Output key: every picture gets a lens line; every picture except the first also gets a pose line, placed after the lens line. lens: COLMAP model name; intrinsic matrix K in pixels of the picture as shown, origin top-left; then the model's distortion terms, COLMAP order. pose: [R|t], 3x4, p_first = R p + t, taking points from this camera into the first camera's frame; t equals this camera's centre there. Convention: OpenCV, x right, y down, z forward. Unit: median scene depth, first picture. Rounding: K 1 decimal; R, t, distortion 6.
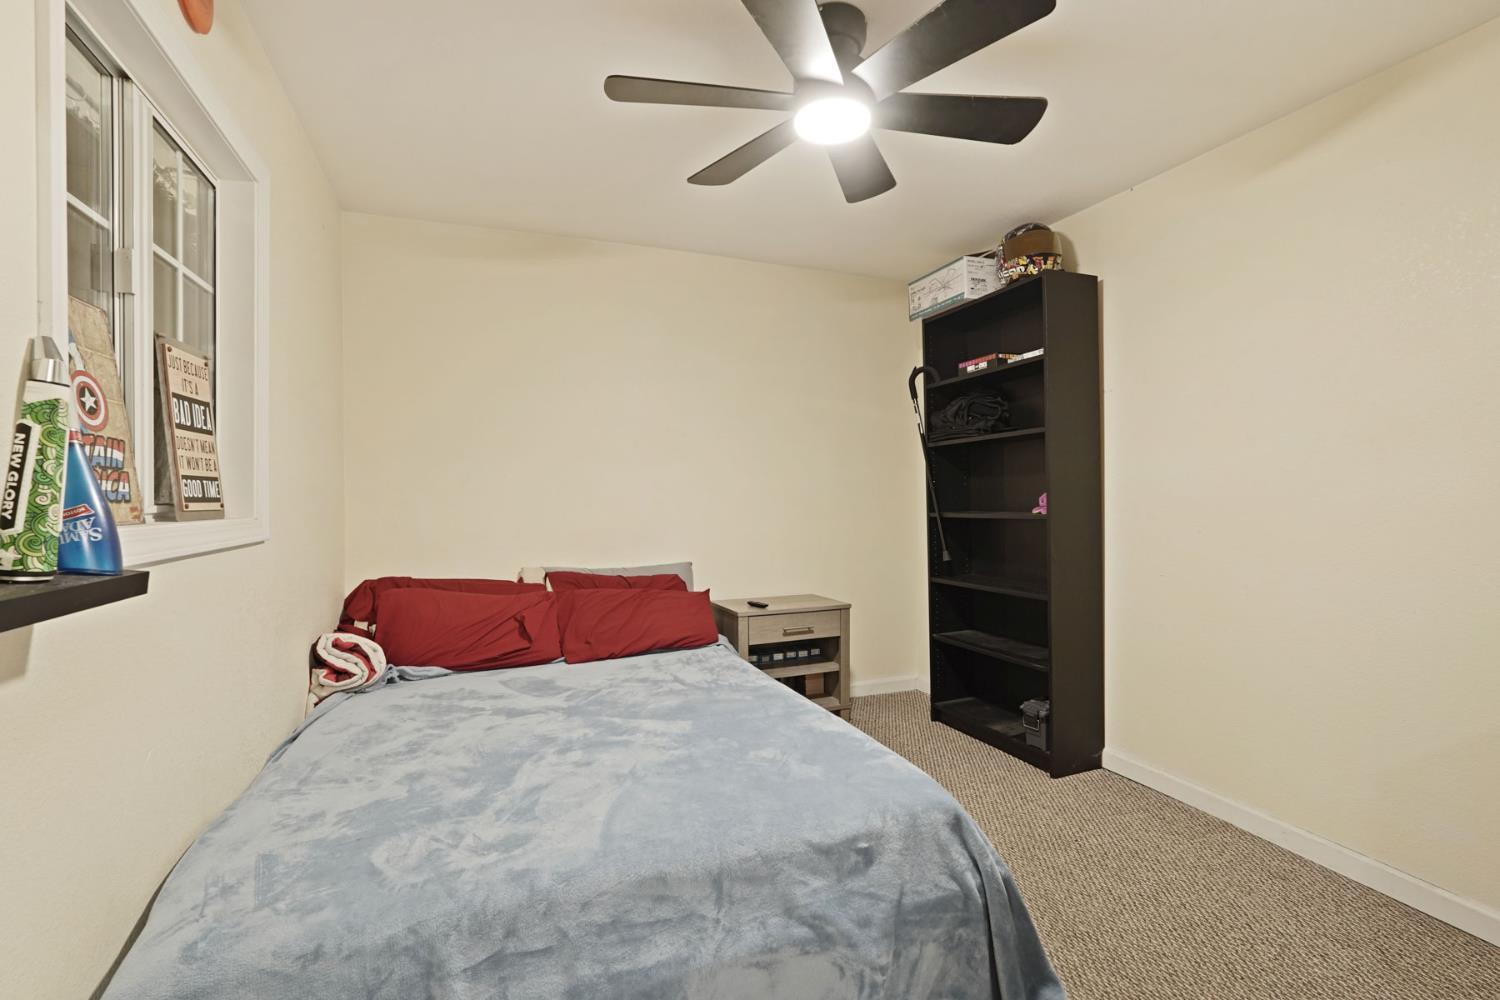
lens RADIAL K [[666.4, 0, 757.6], [0, 666.4, 512.3], [0, 0, 1]] dist [-0.010067, 0.007110]
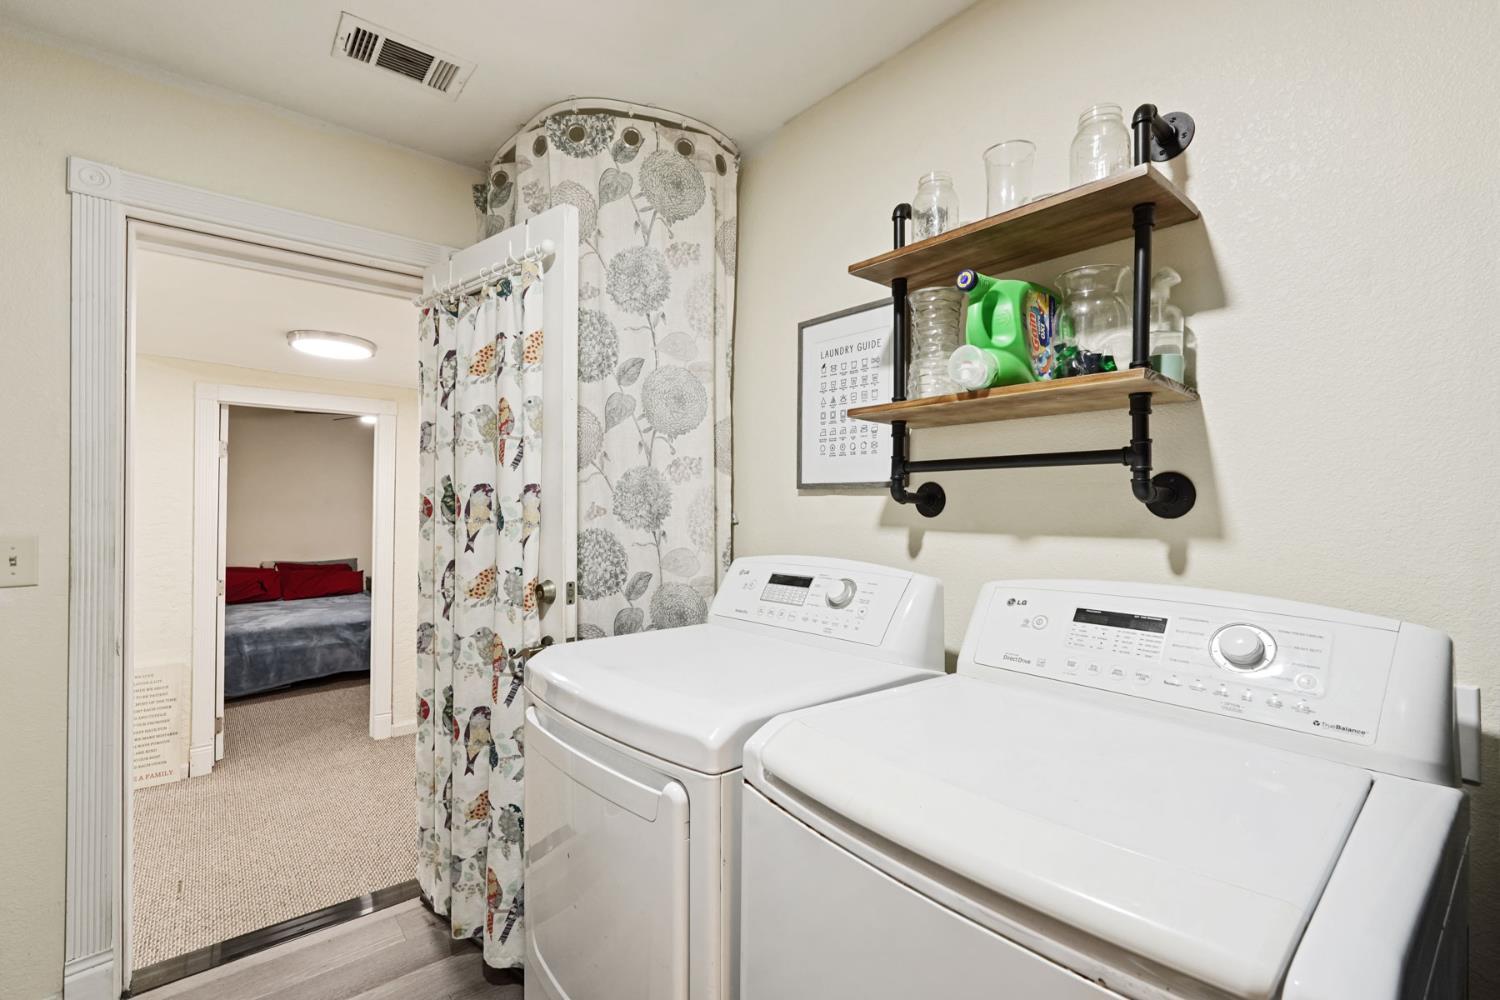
lens RADIAL K [[666.4, 0, 752.6], [0, 666.4, 505.5], [0, 0, 1]] dist [-0.010067, 0.007110]
pose [[0.956367, 0.005417, 0.292116, 0.605449], [0.000291, 0.999810, -0.019492, -0.060513], [-0.292166, 0.018726, 0.956184, -1.722948]]
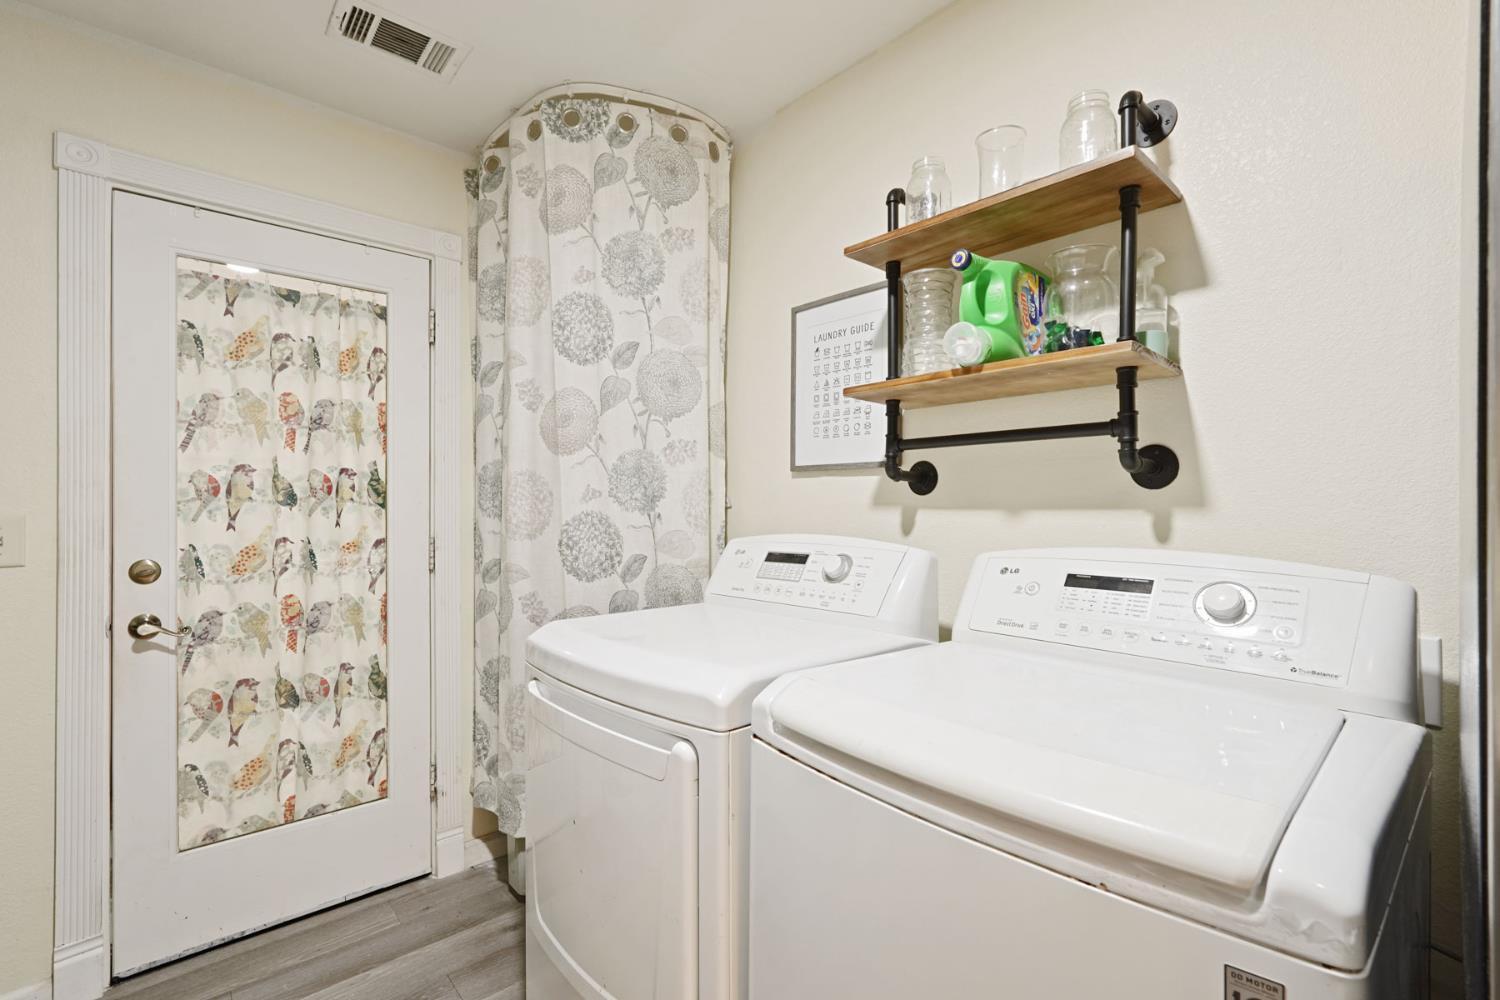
lens RADIAL K [[666.4, 0, 756.7], [0, 666.4, 501.6], [0, 0, 1]] dist [-0.010067, 0.007110]
pose [[0.947351, 0.003115, 0.320182, 0.577719], [0.003049, 0.999820, -0.018747, -0.029543], [-0.320183, 0.018737, 0.947170, -1.735628]]
